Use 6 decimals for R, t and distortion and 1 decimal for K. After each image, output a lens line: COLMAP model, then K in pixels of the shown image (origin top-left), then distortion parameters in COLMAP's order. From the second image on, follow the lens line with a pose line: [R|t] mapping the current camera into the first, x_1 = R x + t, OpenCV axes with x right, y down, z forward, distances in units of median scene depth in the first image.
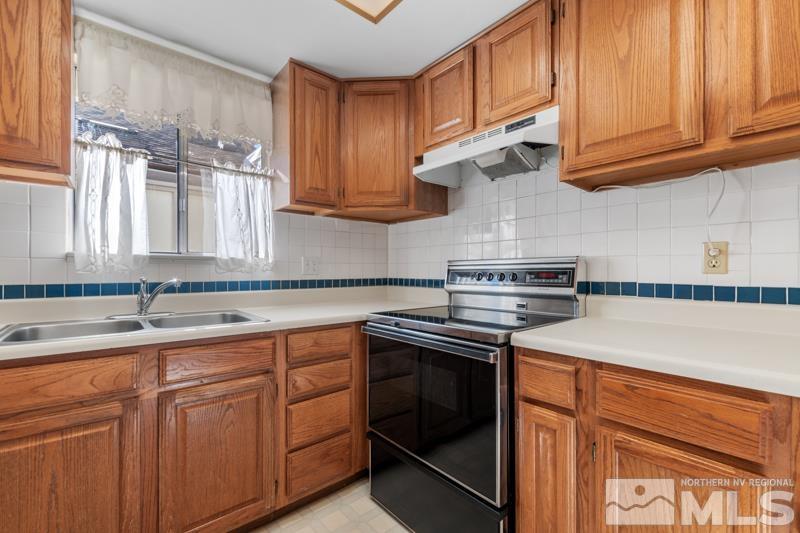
lens RADIAL K [[348.4, 0, 401.9], [0, 348.4, 271.4], [0, 0, 1]] dist [0.002630, 0.000065]
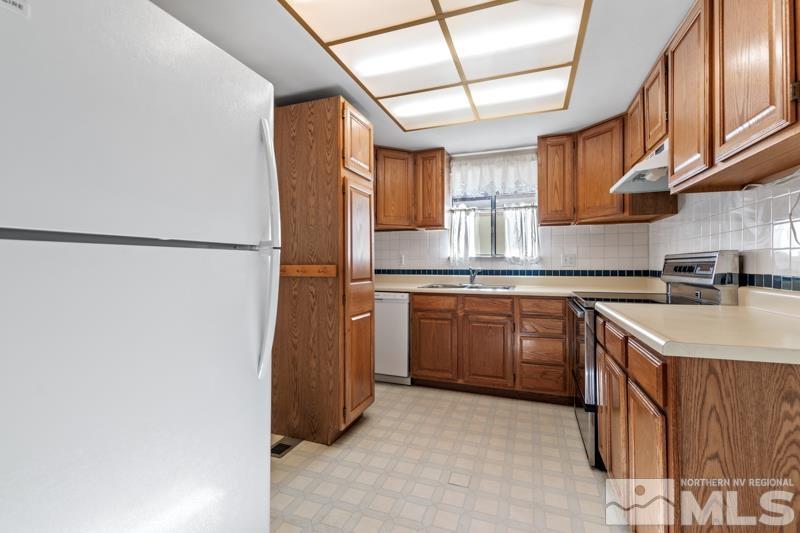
lens RADIAL K [[348.4, 0, 401.9], [0, 348.4, 271.4], [0, 0, 1]] dist [0.002630, 0.000065]
pose [[0.484215, 0.017117, -0.874782, 0.822773], [0.002690, 0.999775, 0.021051, -0.003248], [0.874945, -0.012546, 0.484060, -0.375312]]
